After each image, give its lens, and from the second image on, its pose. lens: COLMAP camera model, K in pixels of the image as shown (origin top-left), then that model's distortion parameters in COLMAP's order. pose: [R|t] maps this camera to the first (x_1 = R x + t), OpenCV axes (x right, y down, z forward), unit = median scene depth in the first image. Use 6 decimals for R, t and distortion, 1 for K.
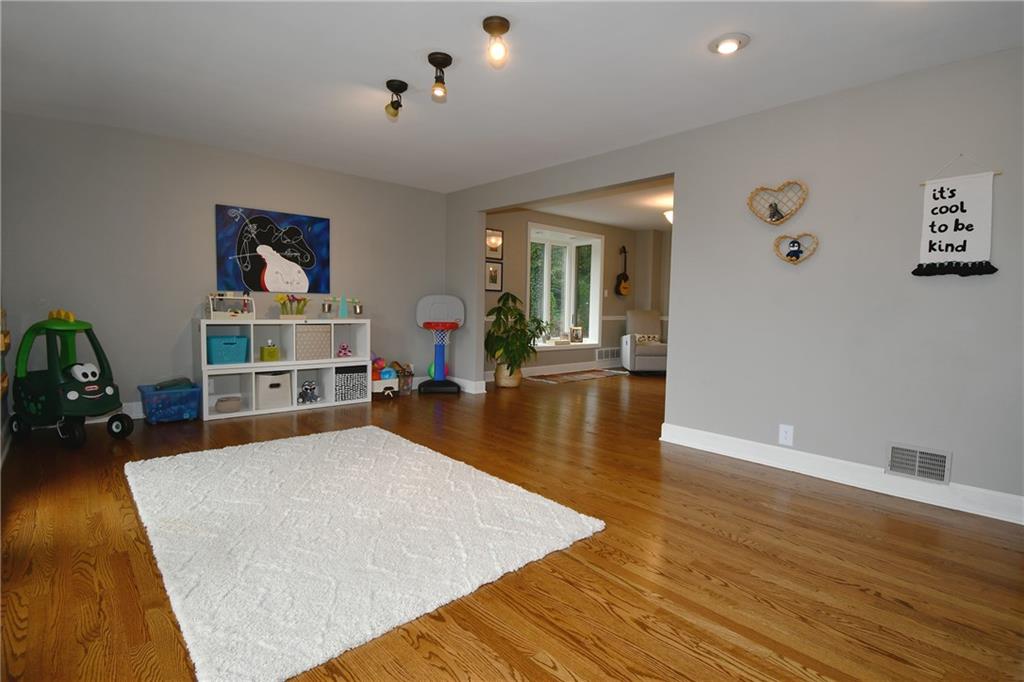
lens RADIAL K [[494.4, 0, 512.0], [0, 494.4, 341.0], [0, 0, 1]] dist [-0.002721, -0.000219]
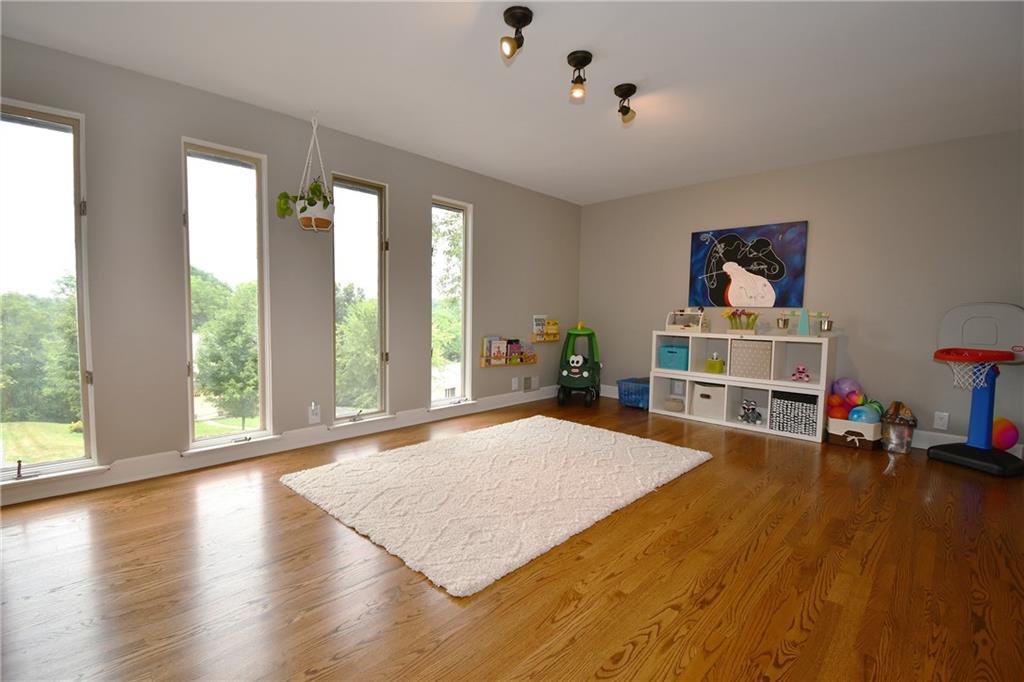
lens RADIAL K [[458.1, 0, 508.5], [0, 458.1, 340.2], [0, 0, 1]] dist [0.018988, -0.025409]
pose [[0.081030, 0.044652, -0.995711, 0.430576], [-0.082485, 0.995870, 0.037947, -0.029149], [0.993293, 0.079057, 0.084379, 0.471174]]
